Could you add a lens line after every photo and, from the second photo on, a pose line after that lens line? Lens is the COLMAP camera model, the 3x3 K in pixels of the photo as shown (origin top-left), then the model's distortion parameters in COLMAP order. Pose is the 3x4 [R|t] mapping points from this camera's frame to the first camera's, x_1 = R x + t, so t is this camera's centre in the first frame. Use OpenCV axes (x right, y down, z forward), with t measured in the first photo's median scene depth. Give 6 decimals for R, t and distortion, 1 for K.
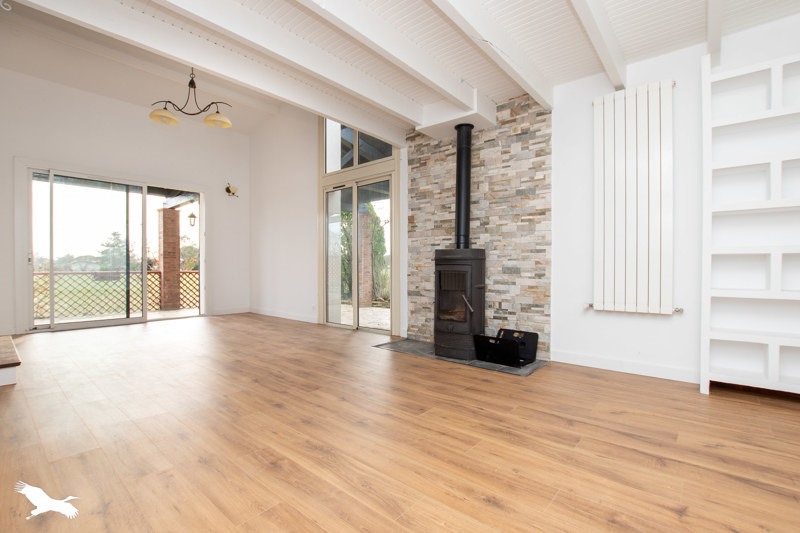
lens RADIAL K [[361.5, 0, 400.0], [0, 361.5, 266.5], [0, 0, 1]] dist [-0.024064, -0.000055]
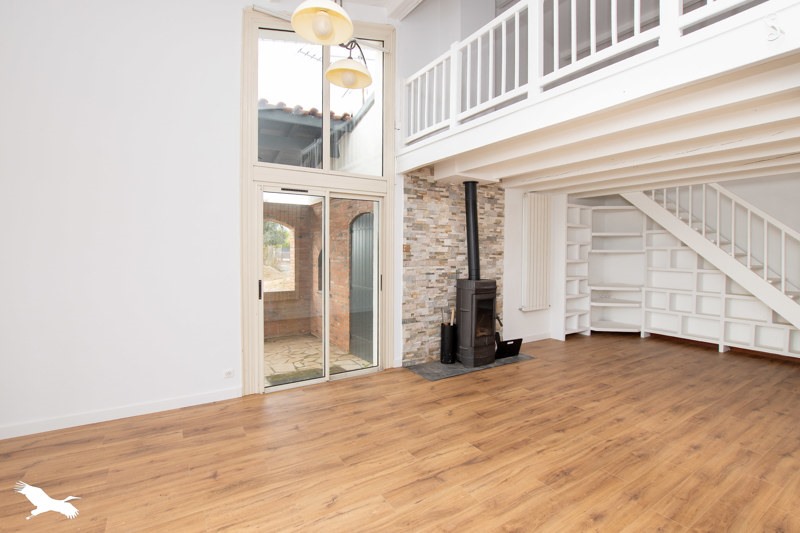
lens RADIAL K [[376.2, 0, 399.7], [0, 376.2, 258.1], [0, 0, 1]] dist [-0.026094, 0.000102]
pose [[0.308541, -0.021235, 0.950974, -1.038387], [-0.002751, 0.999727, 0.023217, -0.135909], [-0.951207, -0.009780, 0.308398, 0.742758]]
